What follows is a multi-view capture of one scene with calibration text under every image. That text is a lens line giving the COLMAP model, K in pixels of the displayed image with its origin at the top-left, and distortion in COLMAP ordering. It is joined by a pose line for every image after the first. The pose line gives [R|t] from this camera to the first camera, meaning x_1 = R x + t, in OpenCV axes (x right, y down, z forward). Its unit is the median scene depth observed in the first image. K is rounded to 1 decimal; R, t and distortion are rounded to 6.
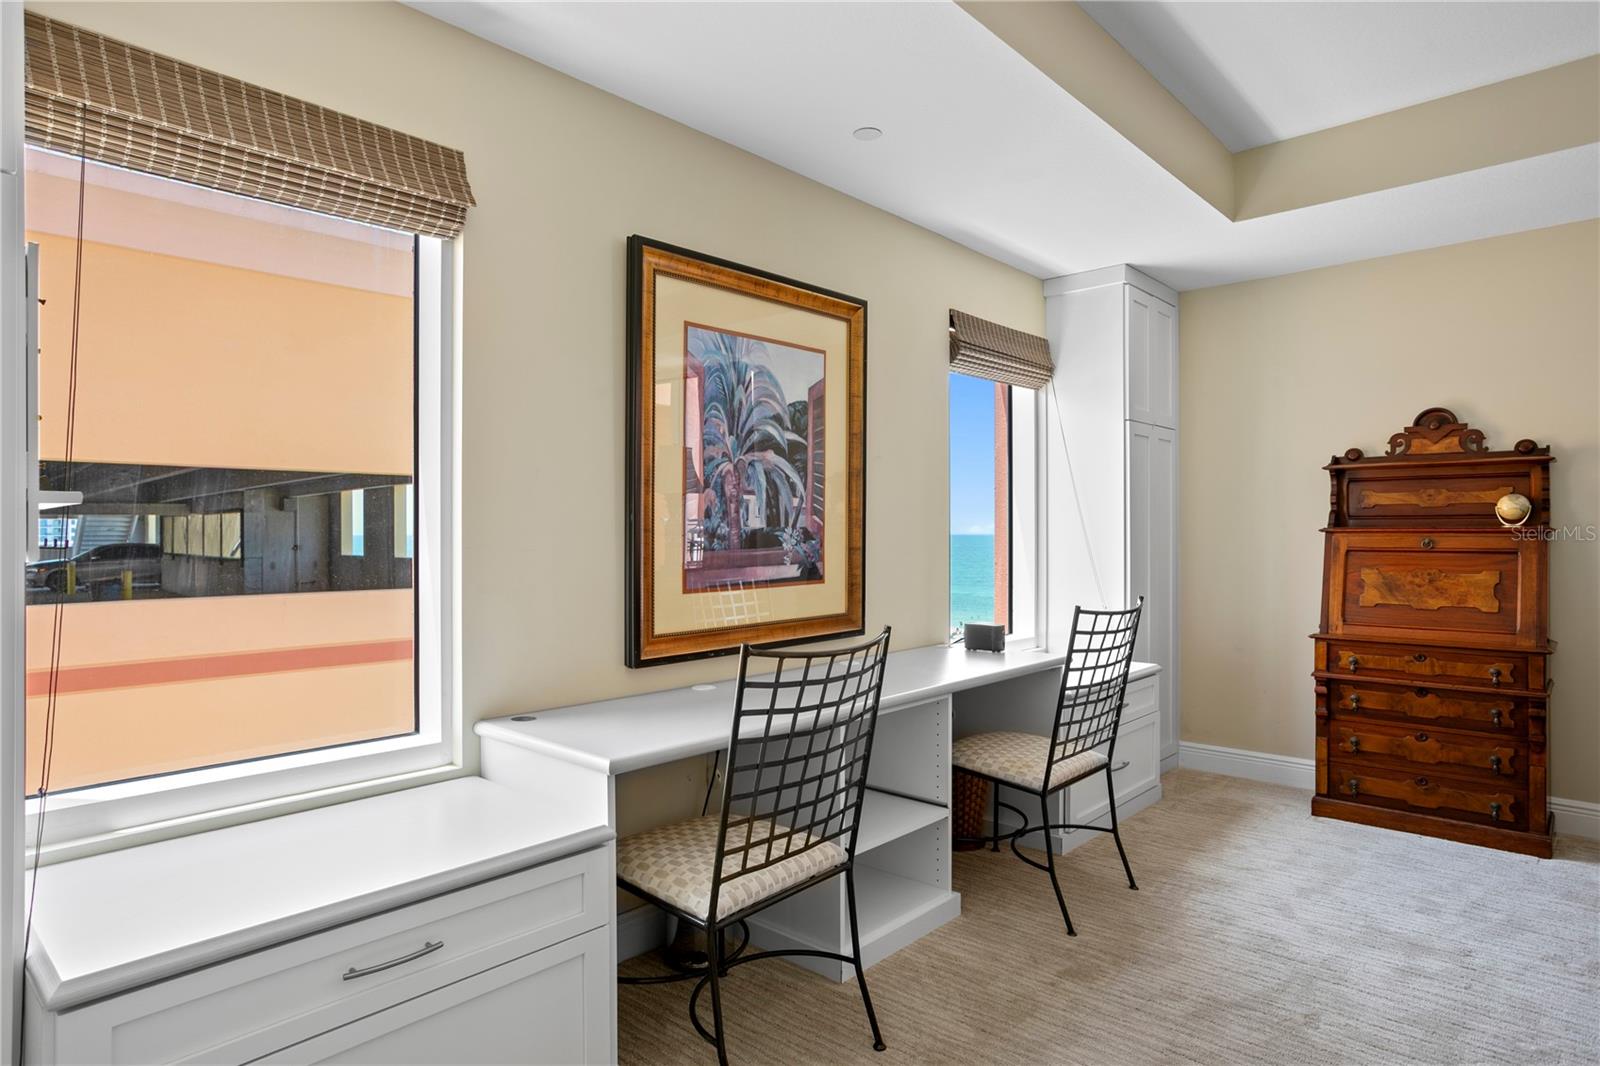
lens RADIAL K [[912.6, 0, 772.7], [0, 912.6, 532.3], [0, 0, 1]] dist [-0.021435, 0.020003]
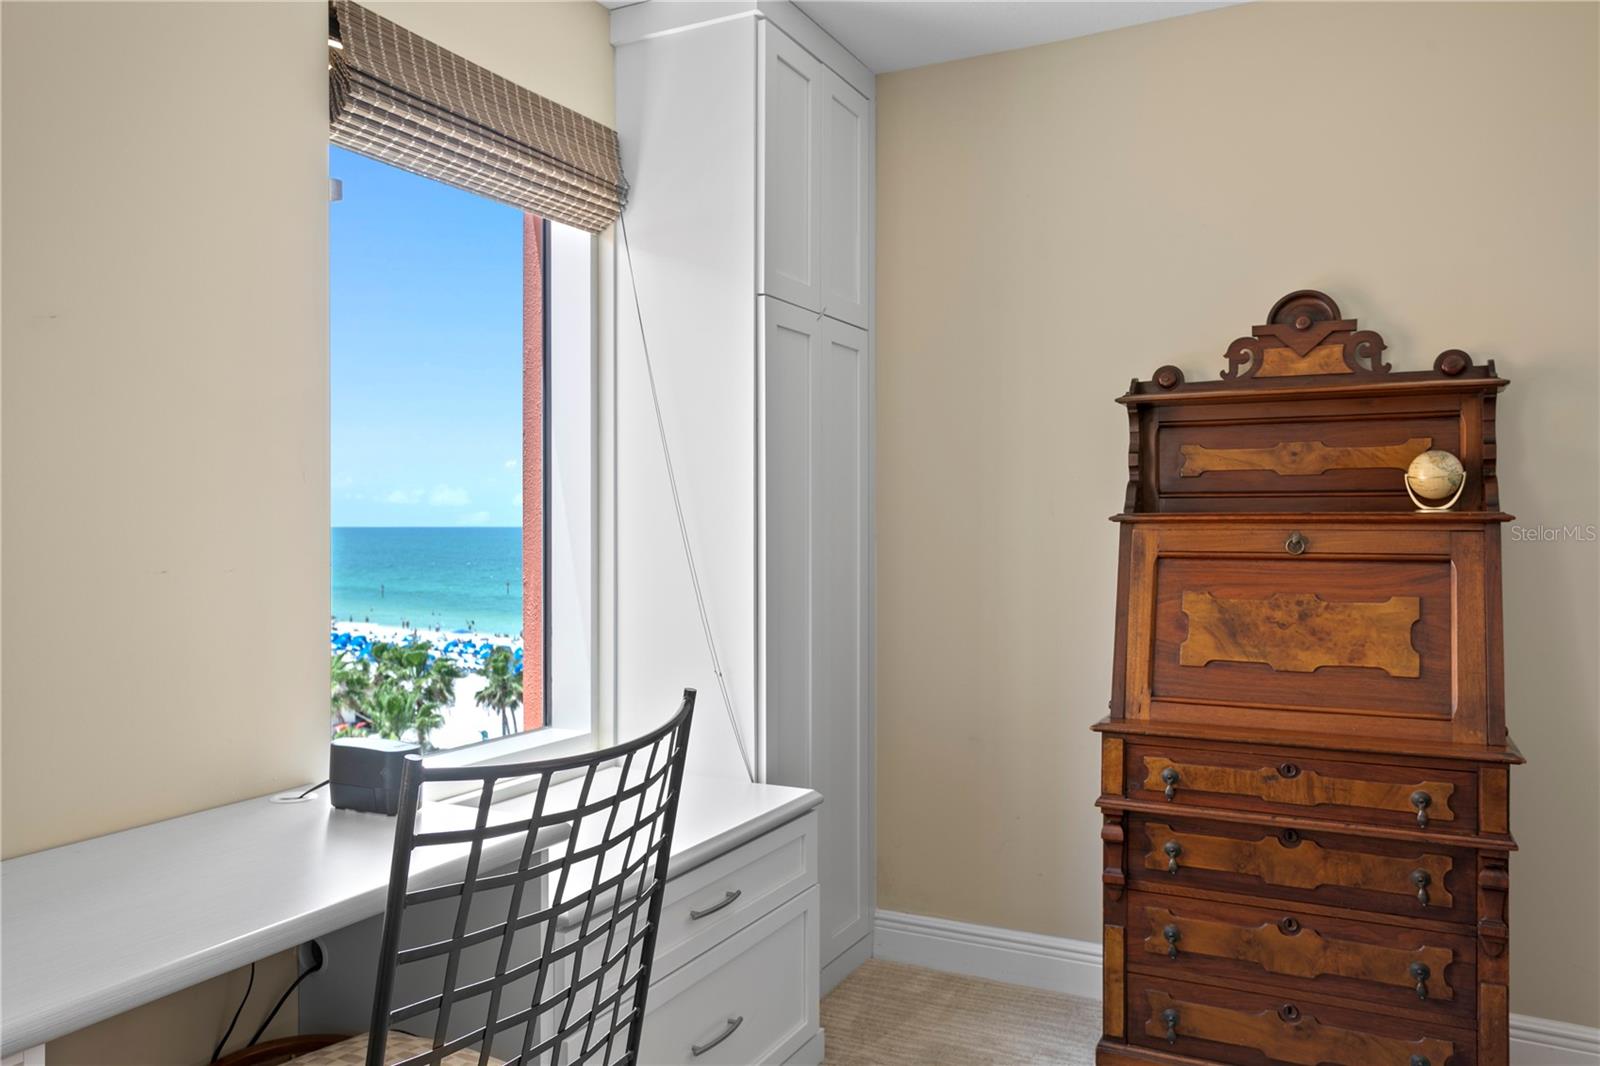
lens RADIAL K [[1159.2, 0, 772.8], [0, 1159.2, 529.8], [0, 0, 1]] dist [0.001409, 0.008441]
pose [[0.966092, -0.001528, 0.258195, 0.255283], [-0.000368, 0.999973, 0.007295, -0.000374], [-0.258199, -0.007142, 0.966065, 0.427094]]
